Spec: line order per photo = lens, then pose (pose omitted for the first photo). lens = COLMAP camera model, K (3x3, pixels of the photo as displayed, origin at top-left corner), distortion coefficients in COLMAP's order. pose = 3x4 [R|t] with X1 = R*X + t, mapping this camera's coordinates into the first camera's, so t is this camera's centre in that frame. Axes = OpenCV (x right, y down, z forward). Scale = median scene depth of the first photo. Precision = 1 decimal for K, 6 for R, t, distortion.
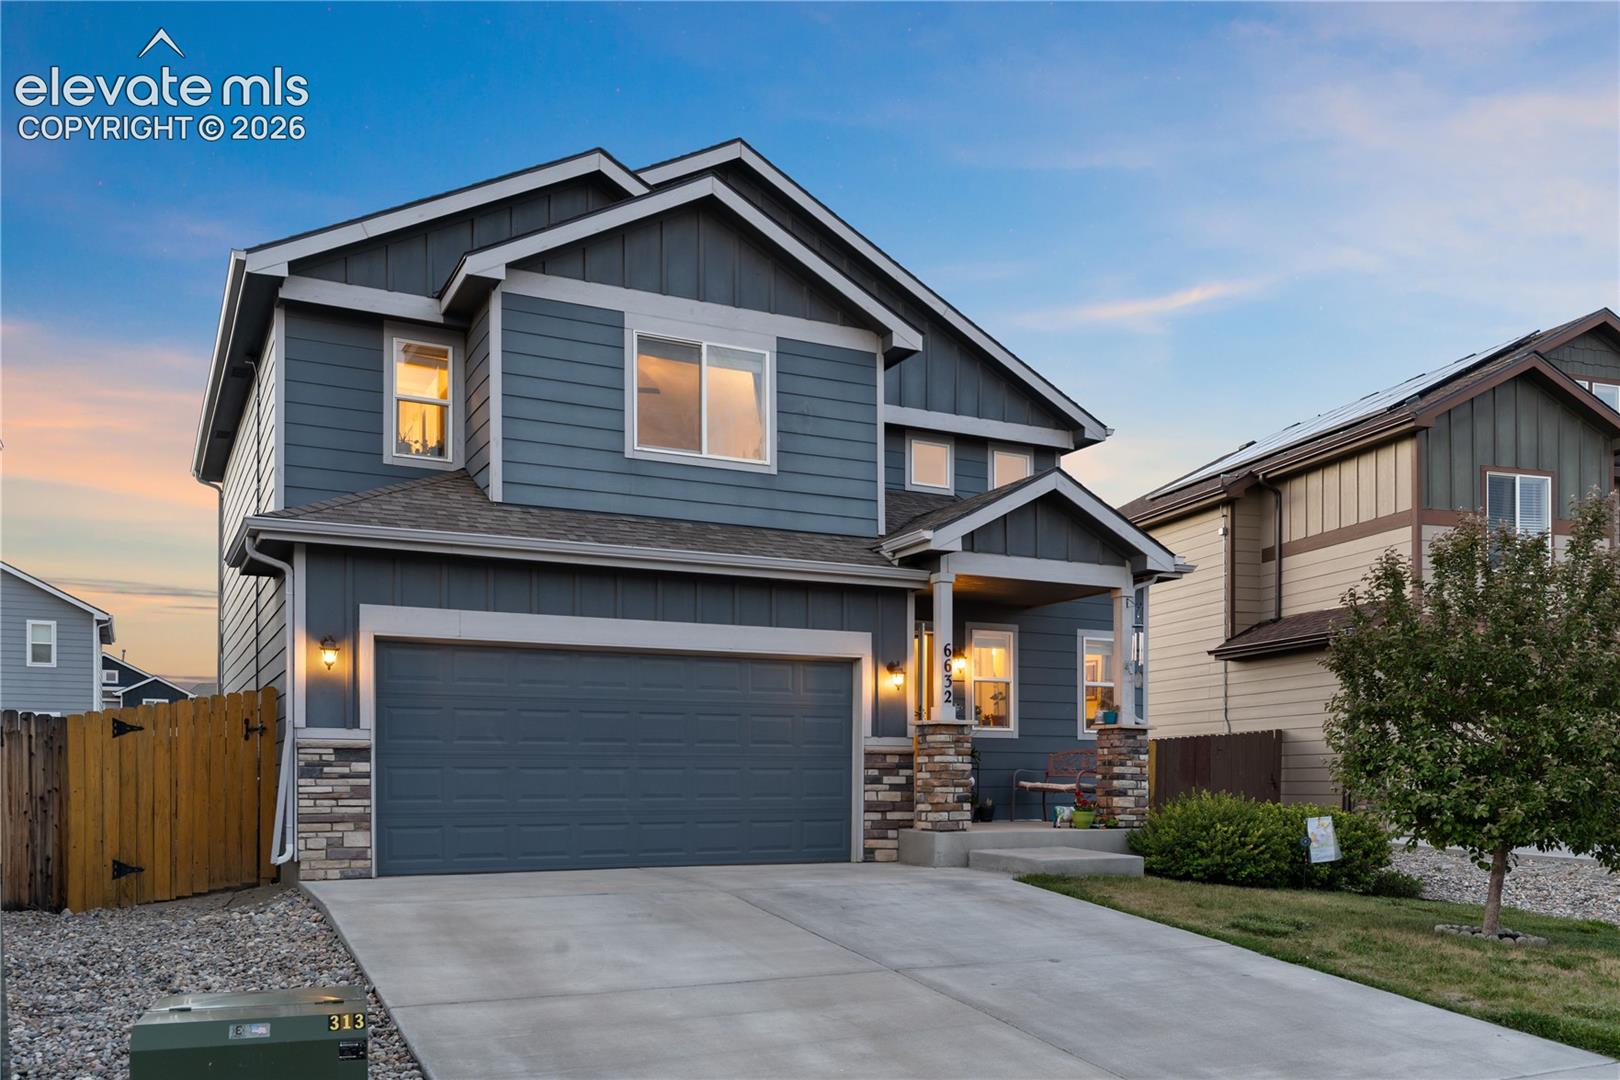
lens RADIAL K [[1253.7, 0, 810.0], [0, 1253.7, 540.0], [0, 0, 1]] dist [-0.007991, -0.002588]
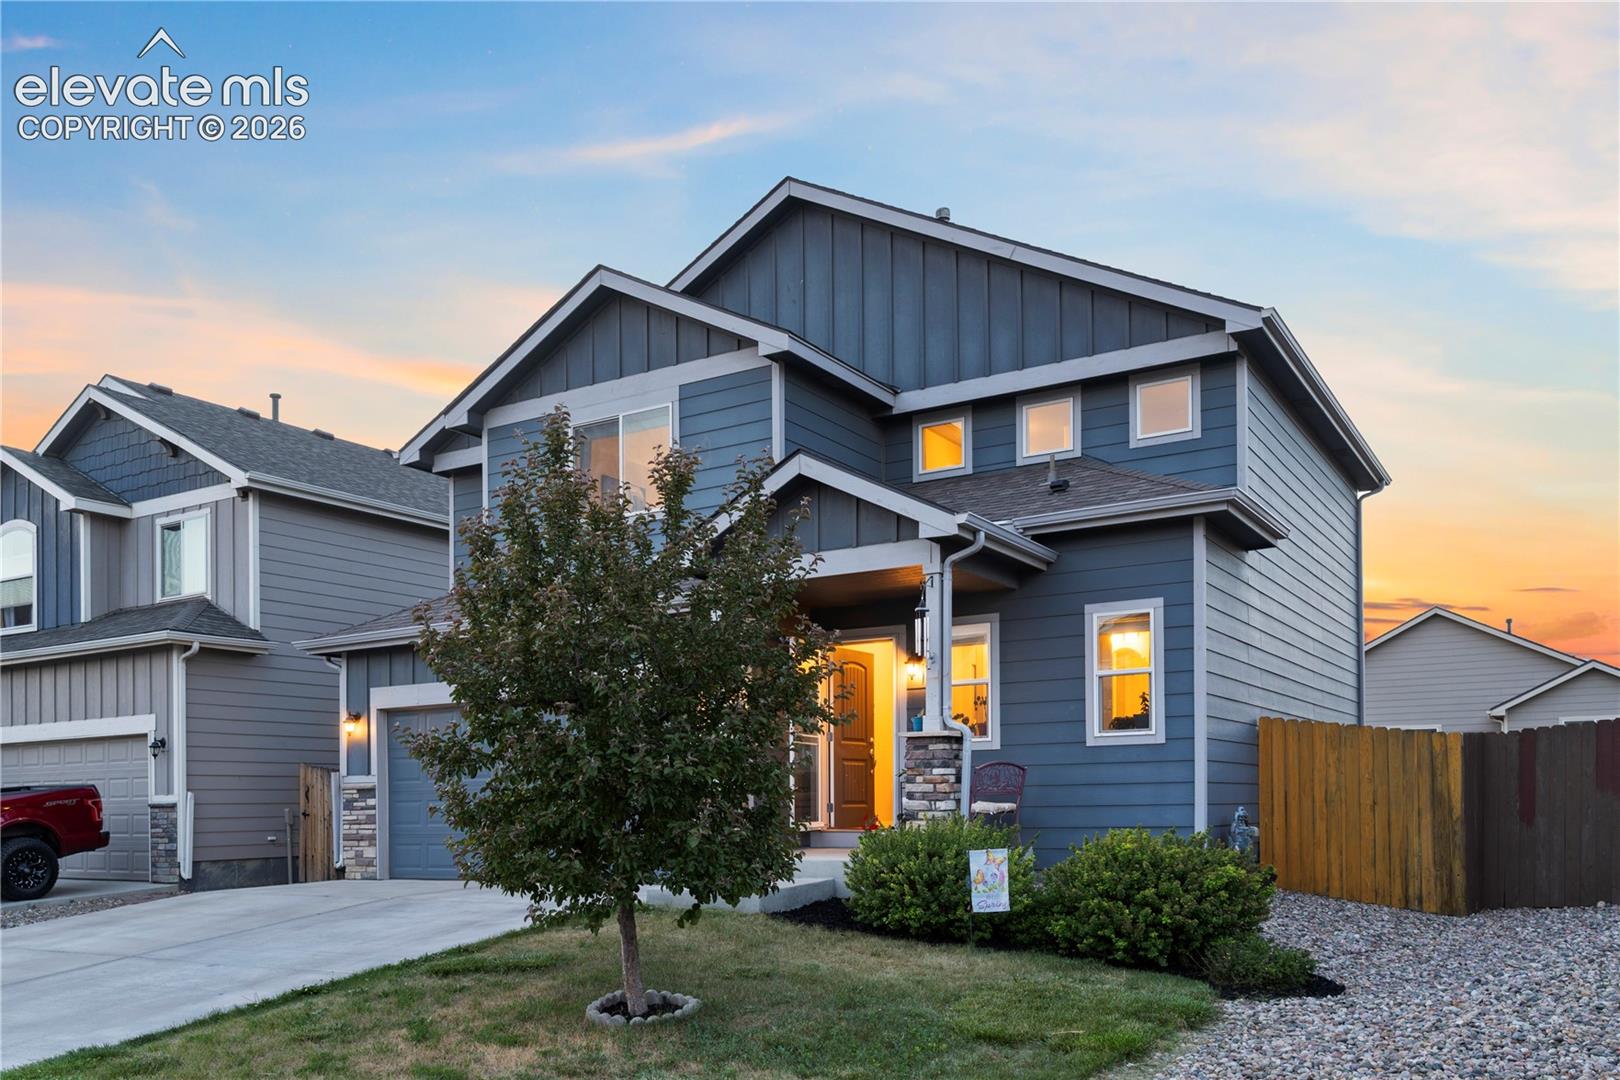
lens RADIAL K [[1253.7, 0, 810.0], [0, 1253.7, 540.0], [0, 0, 1]] dist [-0.007991, -0.002588]
pose [[0.559857, -0.181534, -0.808459, 0.972954], [0.173425, 0.979767, -0.099904, 0.101835], [0.810237, -0.084275, 0.580011, 0.518294]]
